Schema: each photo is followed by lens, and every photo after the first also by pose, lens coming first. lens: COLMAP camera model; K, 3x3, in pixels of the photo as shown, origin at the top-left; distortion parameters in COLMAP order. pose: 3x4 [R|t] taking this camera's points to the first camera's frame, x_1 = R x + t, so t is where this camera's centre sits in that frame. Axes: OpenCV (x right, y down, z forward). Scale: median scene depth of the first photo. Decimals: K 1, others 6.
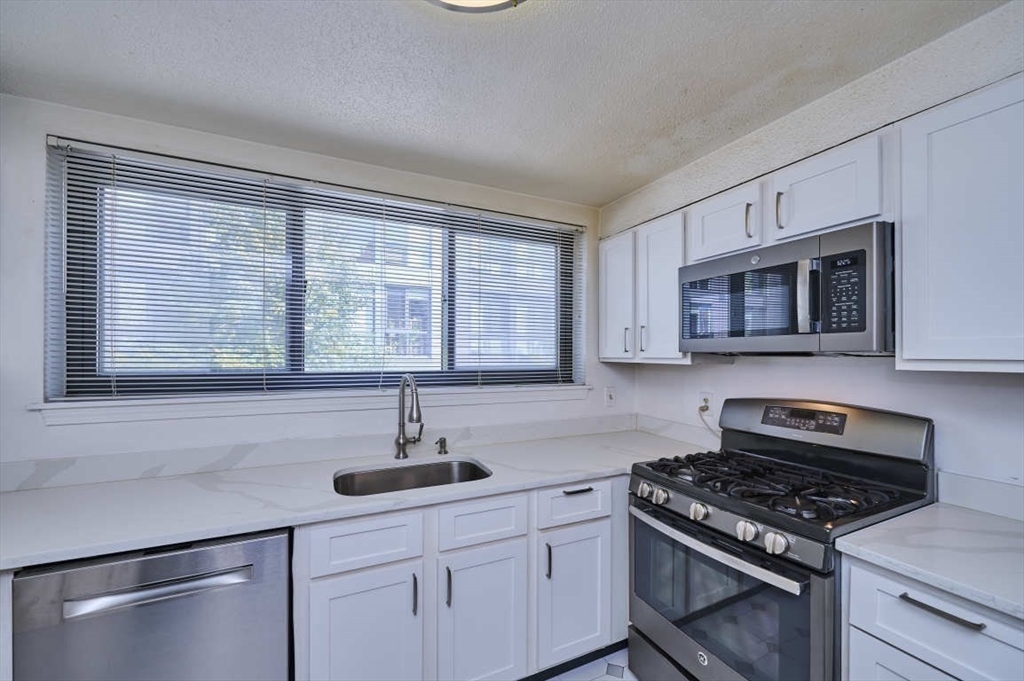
lens RADIAL K [[406.5, 0, 511.5], [0, 406.5, 348.2], [0, 0, 1]] dist [-0.000083, -0.000054]
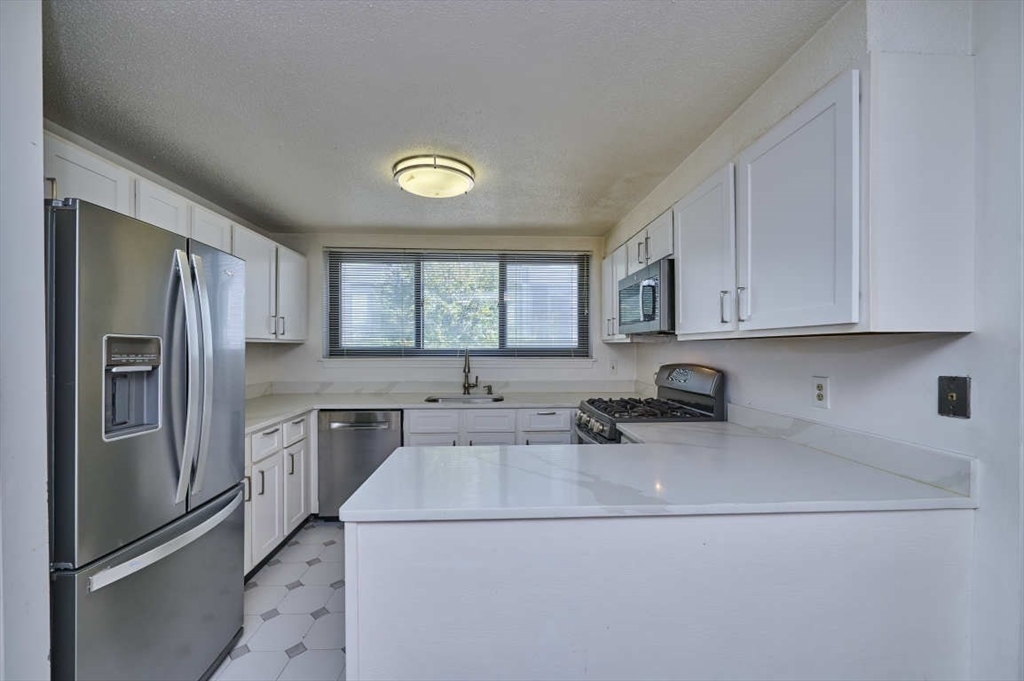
lens RADIAL K [[405.0, 0, 512.0], [0, 405.0, 340.5], [0, 0, 1]] dist [-0.000137, 0.000039]
pose [[0.922981, -0.008119, -0.384761, 0.607311], [0.008852, 0.999961, 0.000133, 0.028129], [0.384745, -0.003529, 0.923016, -0.589070]]
